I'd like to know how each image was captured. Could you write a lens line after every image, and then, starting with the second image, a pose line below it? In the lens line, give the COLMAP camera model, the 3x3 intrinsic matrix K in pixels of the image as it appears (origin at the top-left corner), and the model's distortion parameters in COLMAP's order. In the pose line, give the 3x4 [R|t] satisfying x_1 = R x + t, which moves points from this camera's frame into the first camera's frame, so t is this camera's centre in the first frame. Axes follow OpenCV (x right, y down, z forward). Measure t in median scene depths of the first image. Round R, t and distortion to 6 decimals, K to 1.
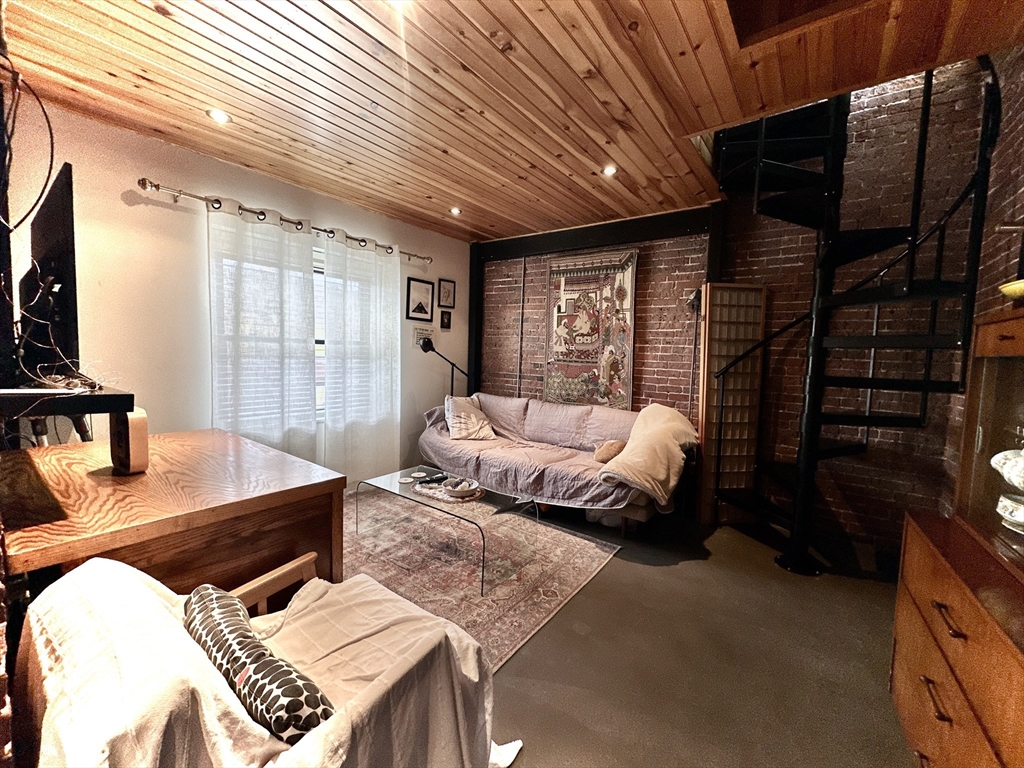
lens RADIAL K [[411.4, 0, 511.5], [0, 411.4, 383.7], [0, 0, 1]] dist [-0.001855, -0.000942]
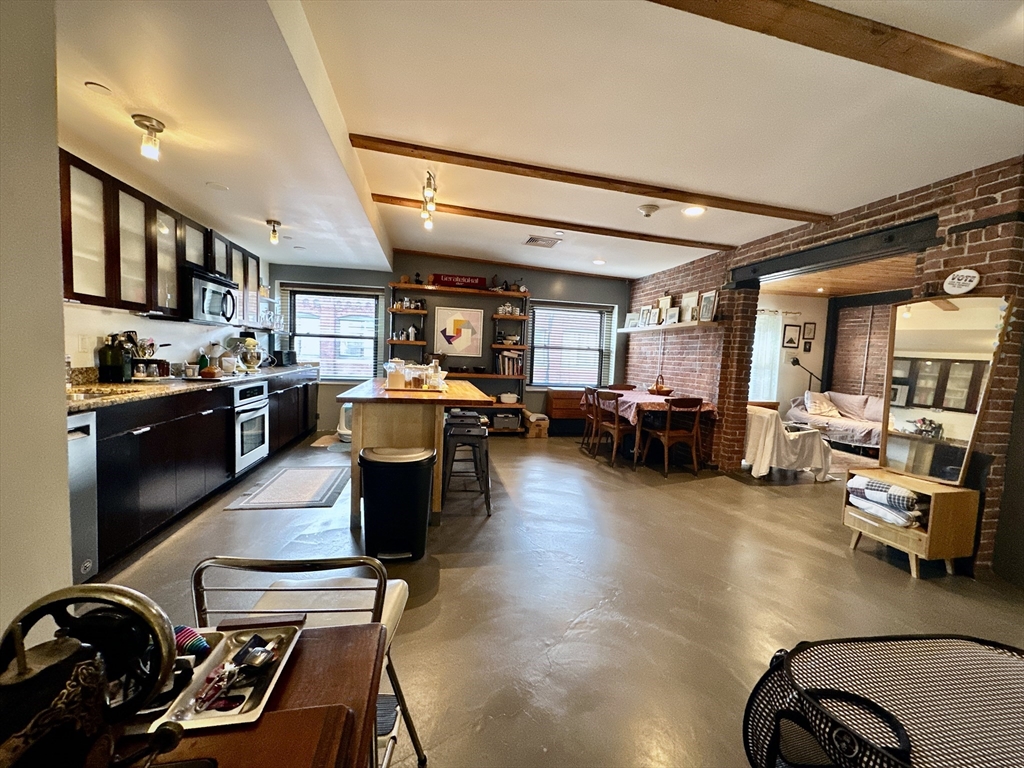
lens RADIAL K [[411.4, 0, 506.2], [0, 411.4, 384.8], [0, 0, 1]] dist [-0.001855, -0.000942]
pose [[0.736245, 0.047999, -0.675010, 0.086255], [-0.068017, 0.997679, -0.003244, 0.103797], [0.673288, 0.048301, 0.737801, -1.236928]]
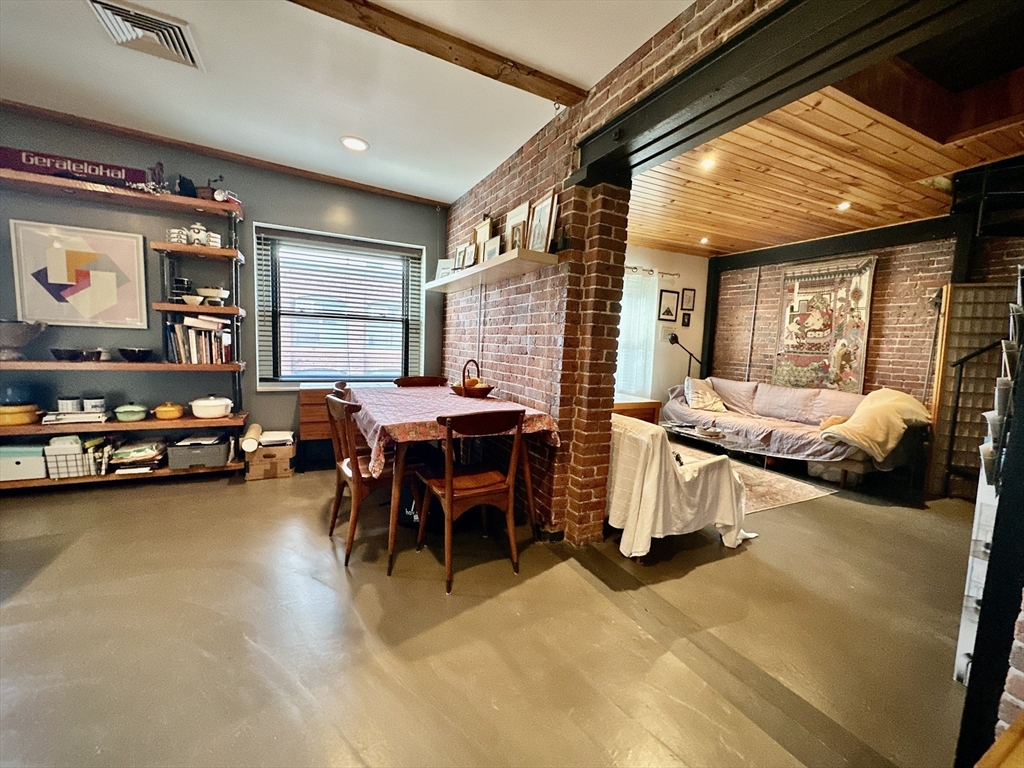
lens RADIAL K [[411.4, 0, 507.5], [0, 411.4, 384.5], [0, 0, 1]] dist [-0.001855, -0.000942]
pose [[0.886100, 0.049211, -0.460874, -0.060953], [-0.044975, 0.998784, 0.020177, 0.056248], [0.461307, 0.002849, 0.887236, -0.483632]]
